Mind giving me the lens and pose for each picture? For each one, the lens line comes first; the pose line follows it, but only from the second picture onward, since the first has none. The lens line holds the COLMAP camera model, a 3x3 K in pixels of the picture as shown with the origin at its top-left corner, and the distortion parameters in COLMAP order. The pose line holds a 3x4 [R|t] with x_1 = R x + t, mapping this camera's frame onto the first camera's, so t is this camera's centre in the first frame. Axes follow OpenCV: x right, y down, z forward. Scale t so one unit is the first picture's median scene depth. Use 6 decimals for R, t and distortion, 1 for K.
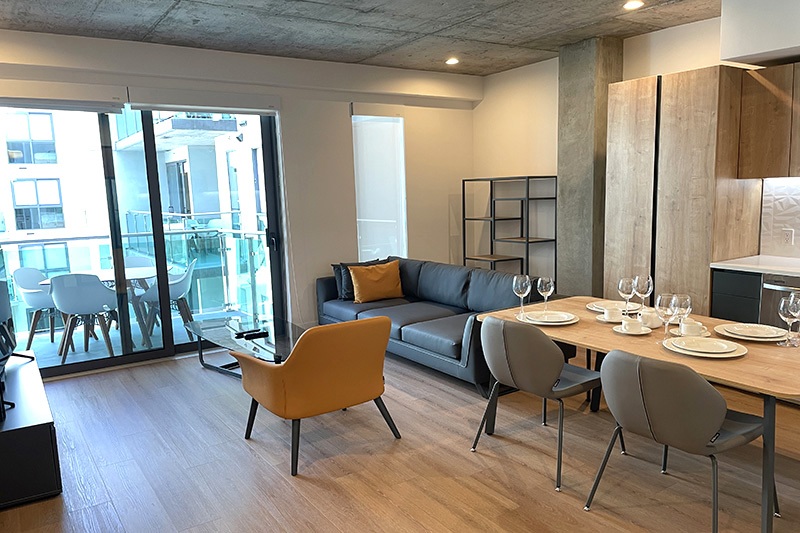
lens RADIAL K [[609.3, 0, 407.3], [0, 609.3, 277.7], [0, 0, 1]] dist [0.088635, -0.114363]
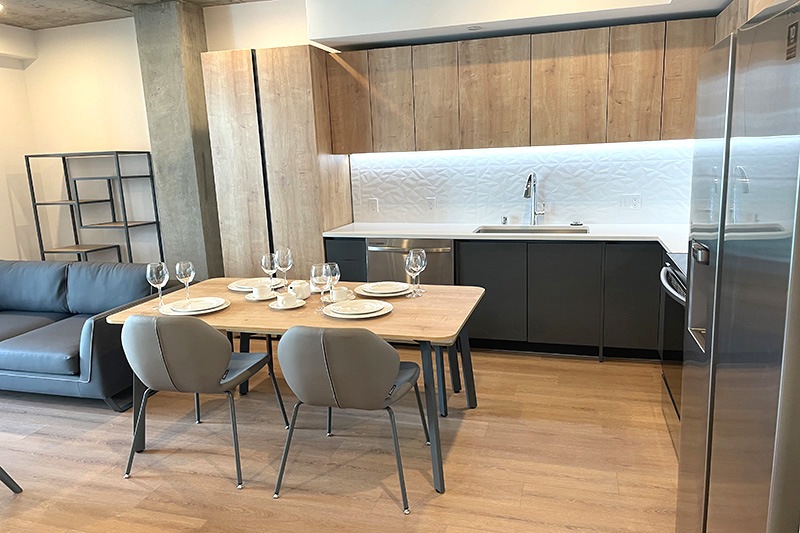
lens RADIAL K [[609.3, 0, 407.3], [0, 609.3, 277.7], [0, 0, 1]] dist [0.088635, -0.114363]
pose [[0.781986, -0.127497, 0.610117, -0.056692], [0.108244, 0.991761, 0.068513, -0.003067], [-0.613825, 0.012466, 0.789343, 0.073265]]
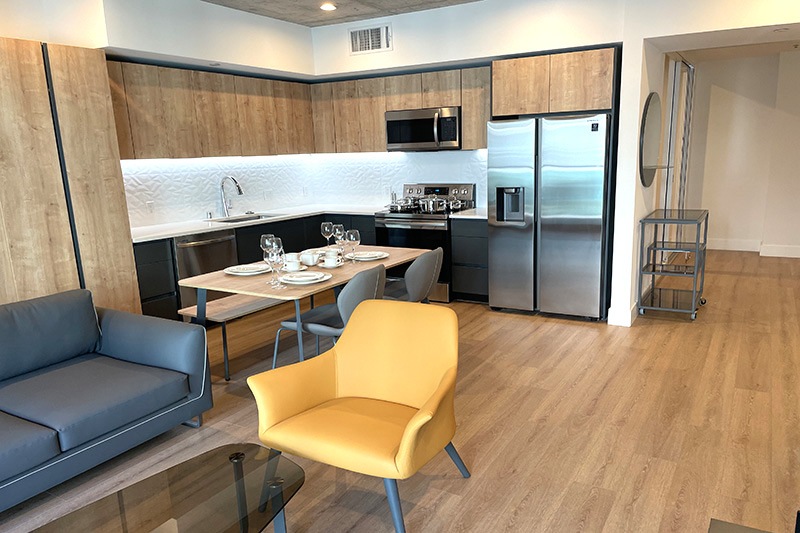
lens RADIAL K [[609.3, 0, 407.3], [0, 609.3, 277.7], [0, 0, 1]] dist [0.088635, -0.114363]
pose [[-0.436171, -0.148767, 0.887481, -0.707892], [0.173657, 0.953785, 0.245229, -0.145723], [-0.882949, 0.261079, -0.390179, 1.063225]]
